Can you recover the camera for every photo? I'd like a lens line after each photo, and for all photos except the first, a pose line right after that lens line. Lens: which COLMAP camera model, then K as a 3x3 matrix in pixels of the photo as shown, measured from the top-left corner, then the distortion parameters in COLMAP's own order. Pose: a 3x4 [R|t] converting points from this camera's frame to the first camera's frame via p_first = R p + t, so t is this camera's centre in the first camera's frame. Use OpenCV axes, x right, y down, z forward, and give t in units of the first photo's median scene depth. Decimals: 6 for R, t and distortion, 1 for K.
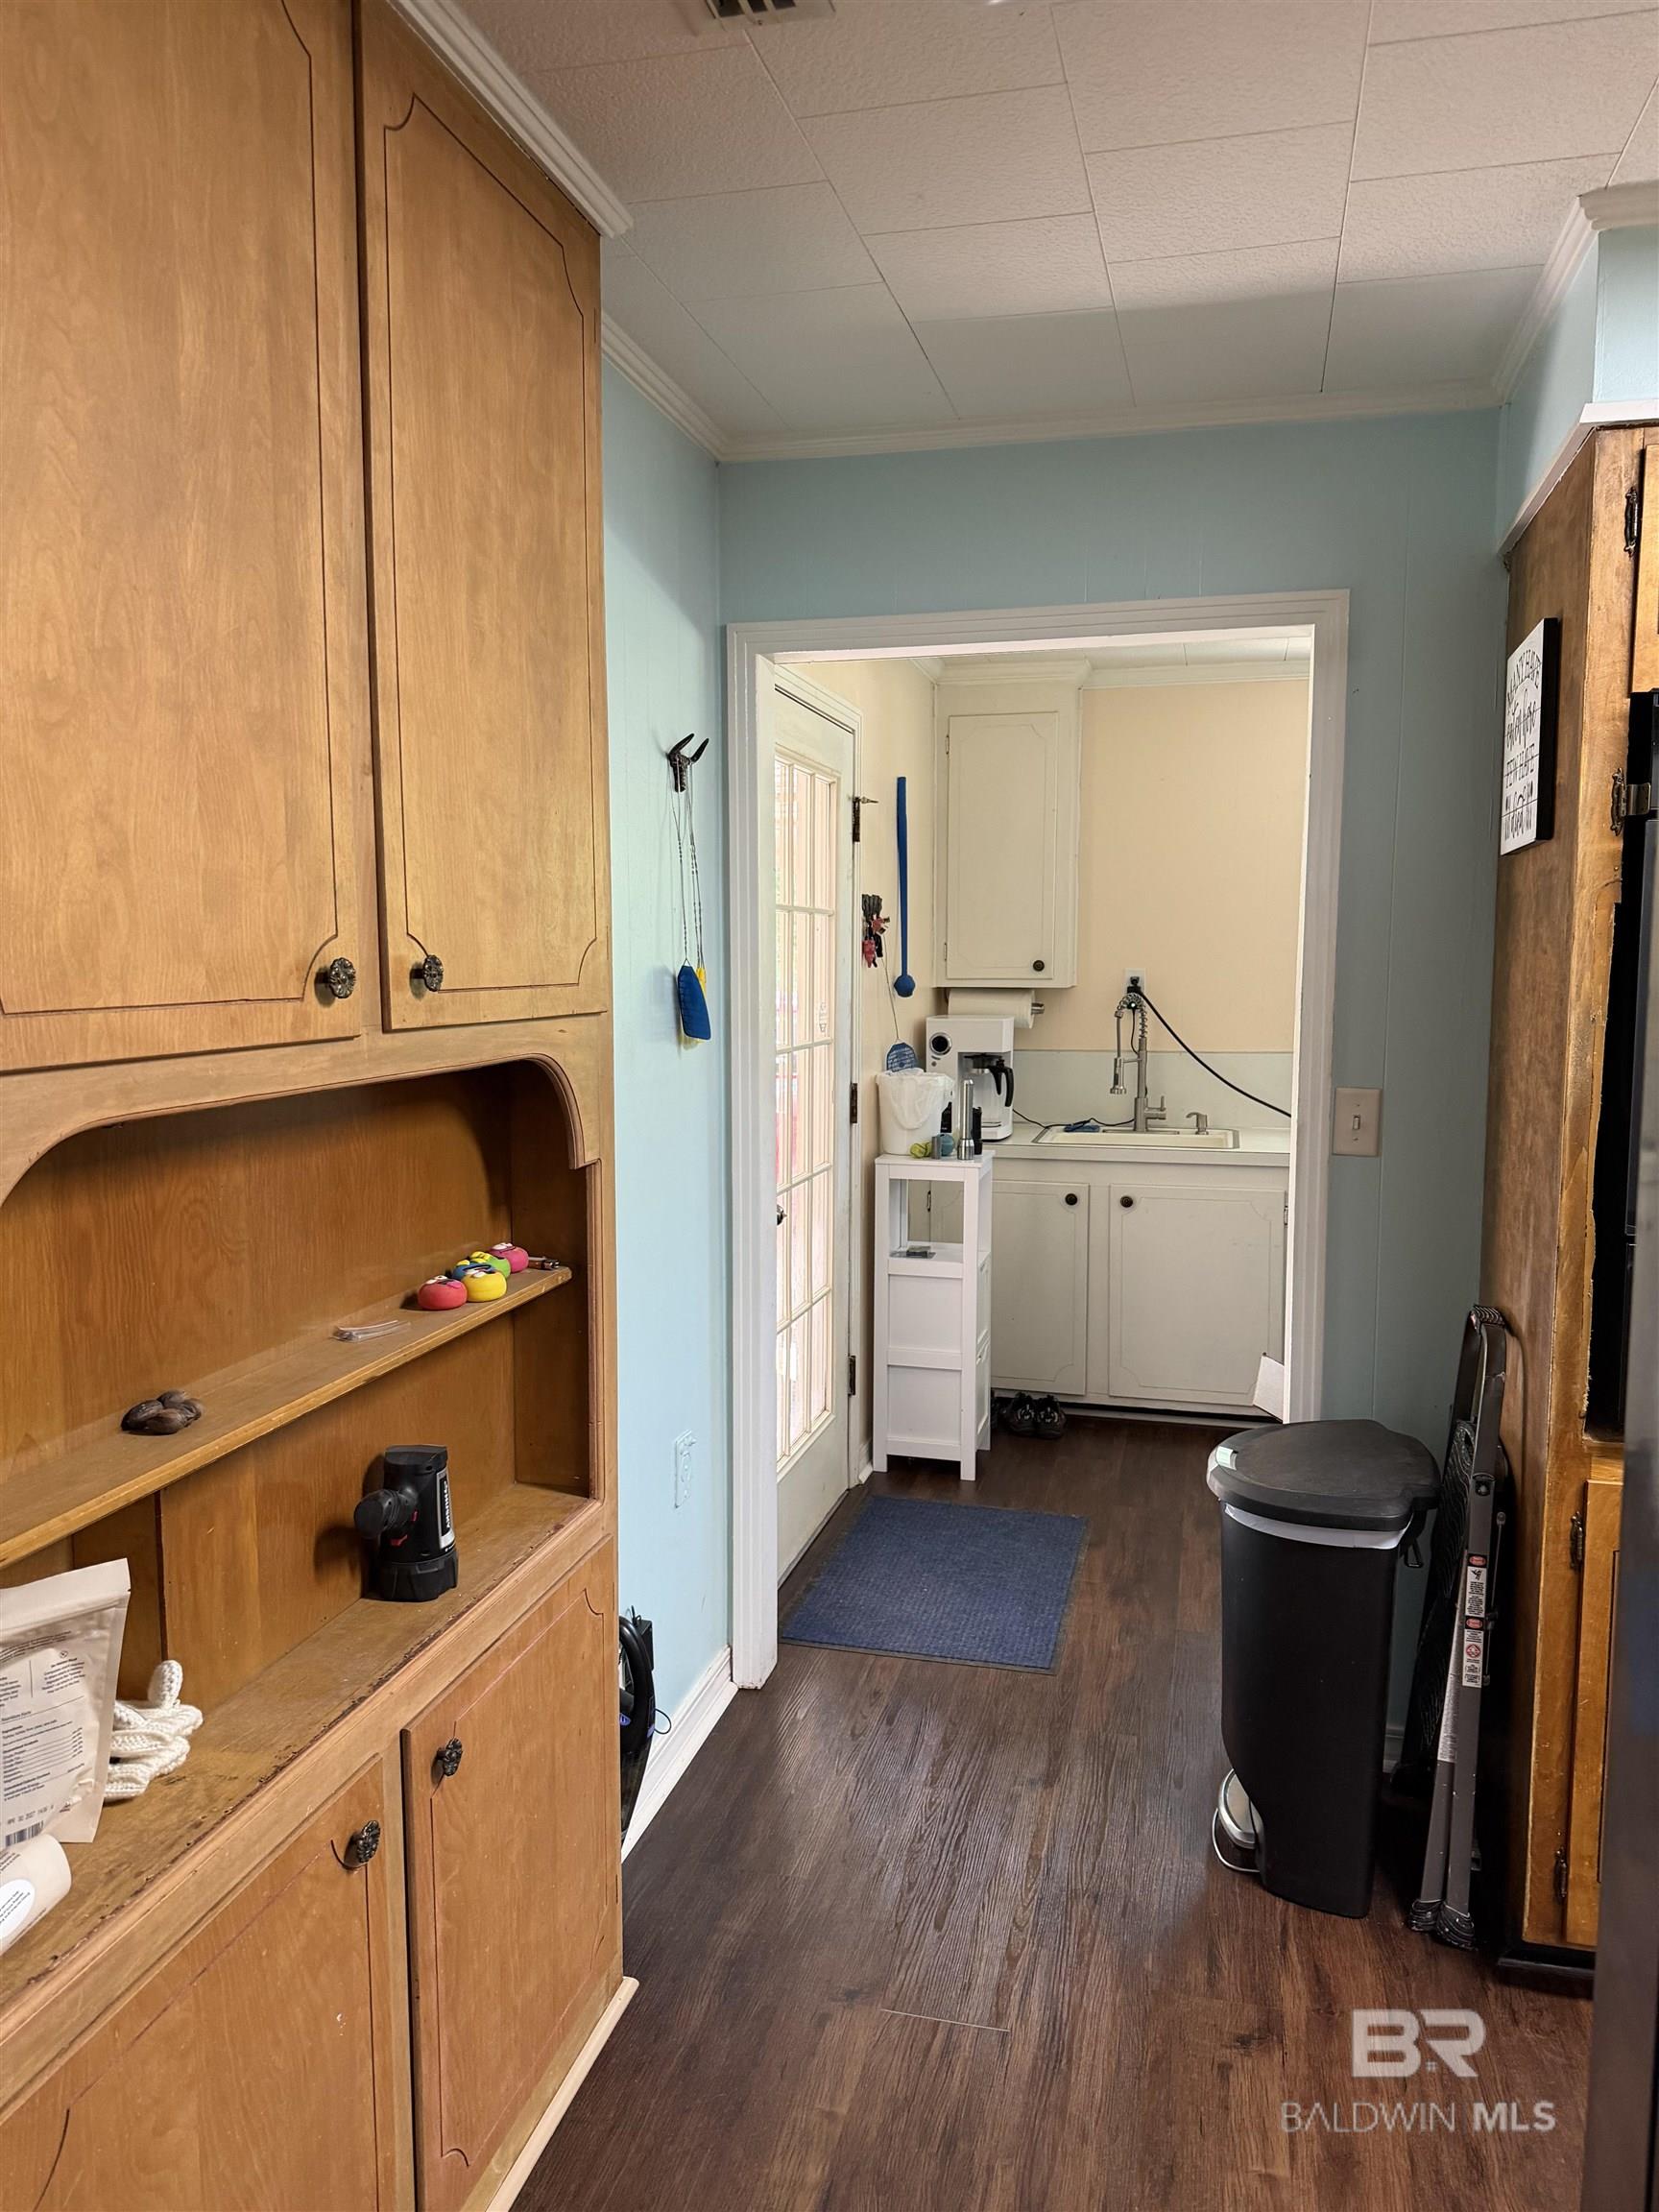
lens RADIAL K [[1548.4, 0, 830.5], [0, 1548.4, 1104.7], [0, 0, 1]] dist [0.053944, -0.065451]
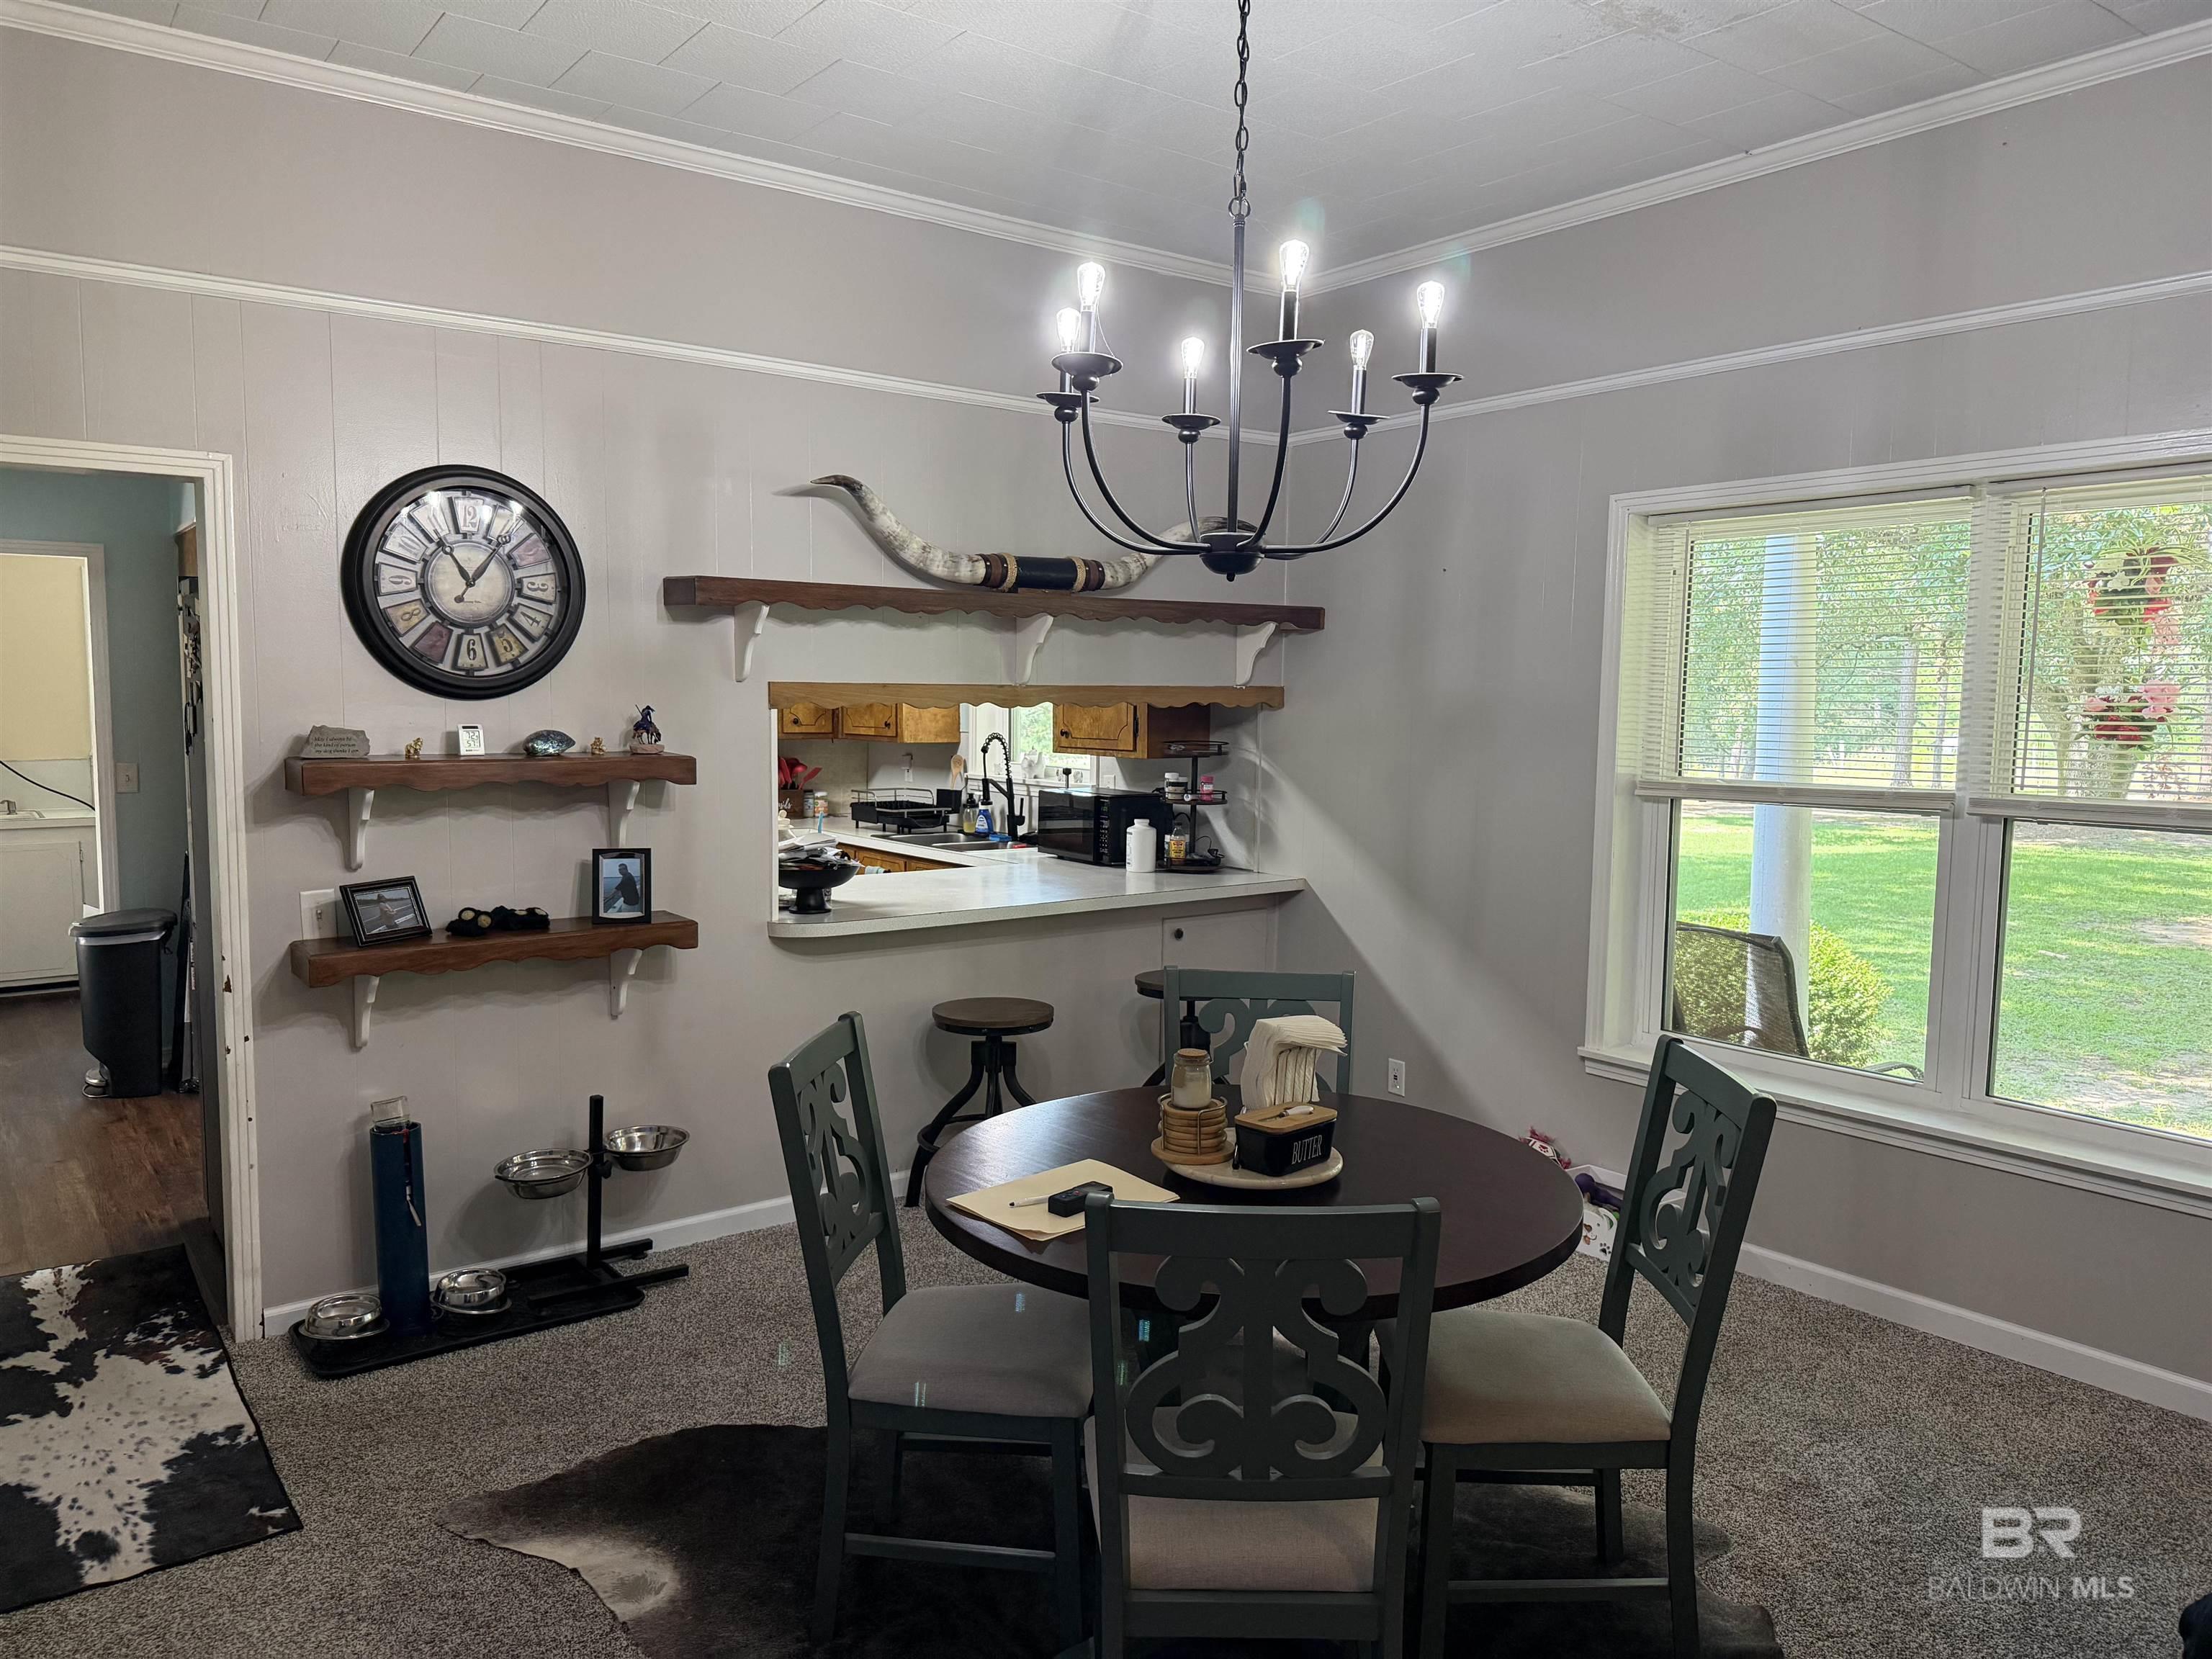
lens RADIAL K [[1548.4, 0, 1129.3], [0, 1548.4, 826.8], [0, 0, 1]] dist [0.053944, -0.065451]
pose [[0.606951, -0.061994, 0.792318, -0.606040], [0.071355, 0.997177, 0.023363, 0.134982], [-0.791530, 0.042356, 0.609661, -1.594219]]
